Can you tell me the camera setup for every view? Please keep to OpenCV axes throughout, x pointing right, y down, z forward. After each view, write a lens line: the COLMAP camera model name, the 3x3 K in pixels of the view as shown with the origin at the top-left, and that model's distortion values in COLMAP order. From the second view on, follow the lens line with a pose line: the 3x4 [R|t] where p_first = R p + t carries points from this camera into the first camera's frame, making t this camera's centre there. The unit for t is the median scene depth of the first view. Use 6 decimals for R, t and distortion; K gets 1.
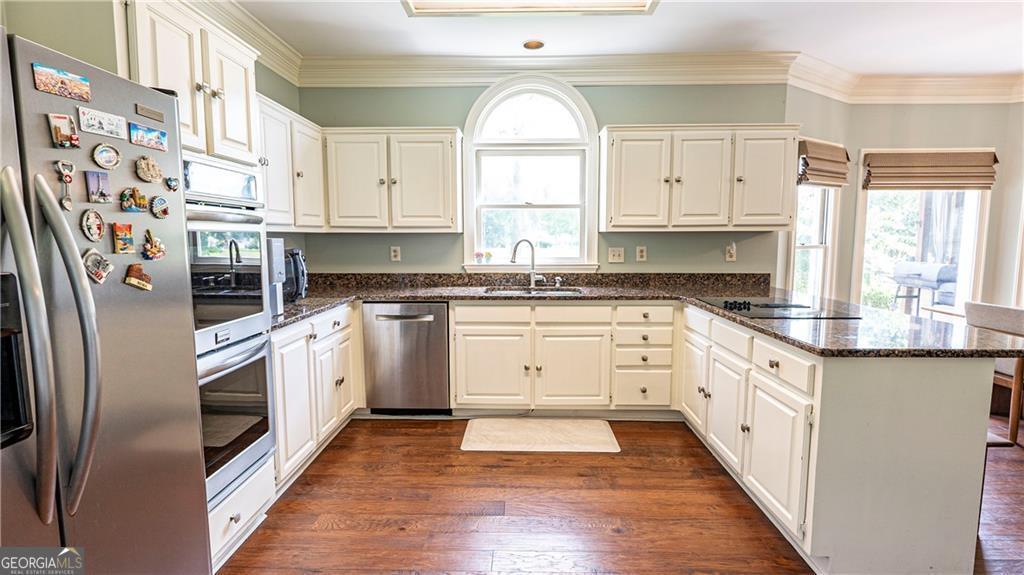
lens RADIAL K [[471.9, 0, 509.8], [0, 471.9, 281.8], [0, 0, 1]] dist [-0.005441, -0.000134]
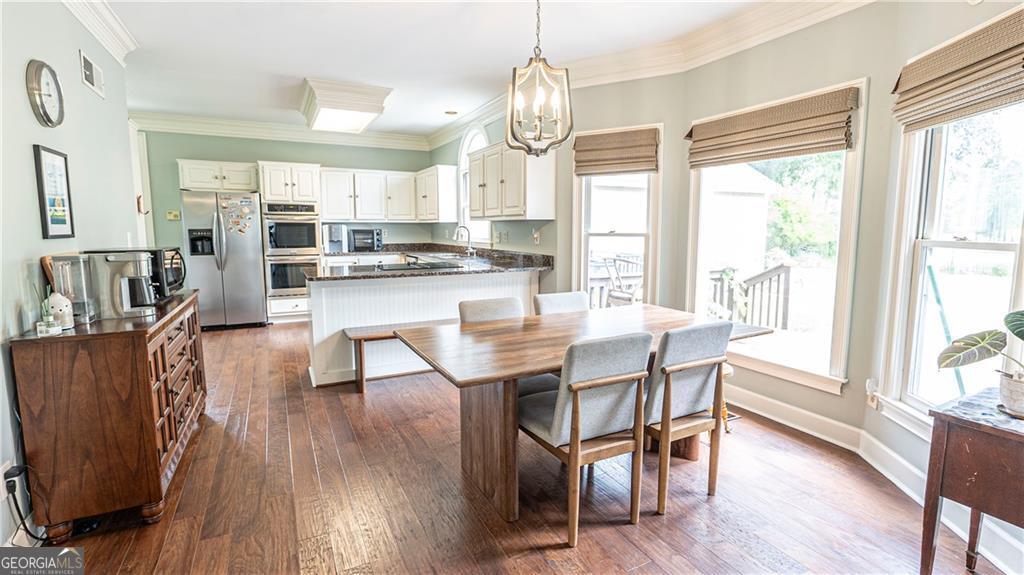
lens RADIAL K [[471.9, 0, 509.8], [0, 471.9, 281.8], [0, 0, 1]] dist [-0.005441, -0.000134]
pose [[0.471948, 0.105297, -0.875316, 1.538446], [-0.087209, 0.993548, 0.072499, -0.029149], [0.877302, 0.042120, 0.478086, 0.348572]]
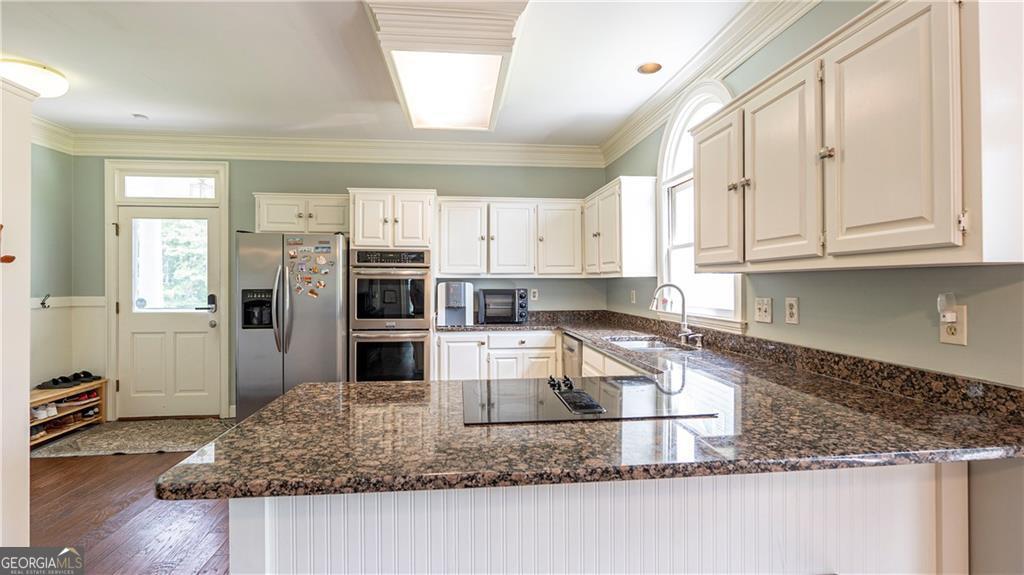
lens RADIAL K [[471.9, 0, 509.8], [0, 471.9, 281.8], [0, 0, 1]] dist [-0.005441, -0.000134]
pose [[0.130073, 0.000732, -0.991504, 0.806847], [-0.093716, 0.995532, -0.011560, -0.055830], [0.987065, 0.094423, 0.129561, 0.588493]]
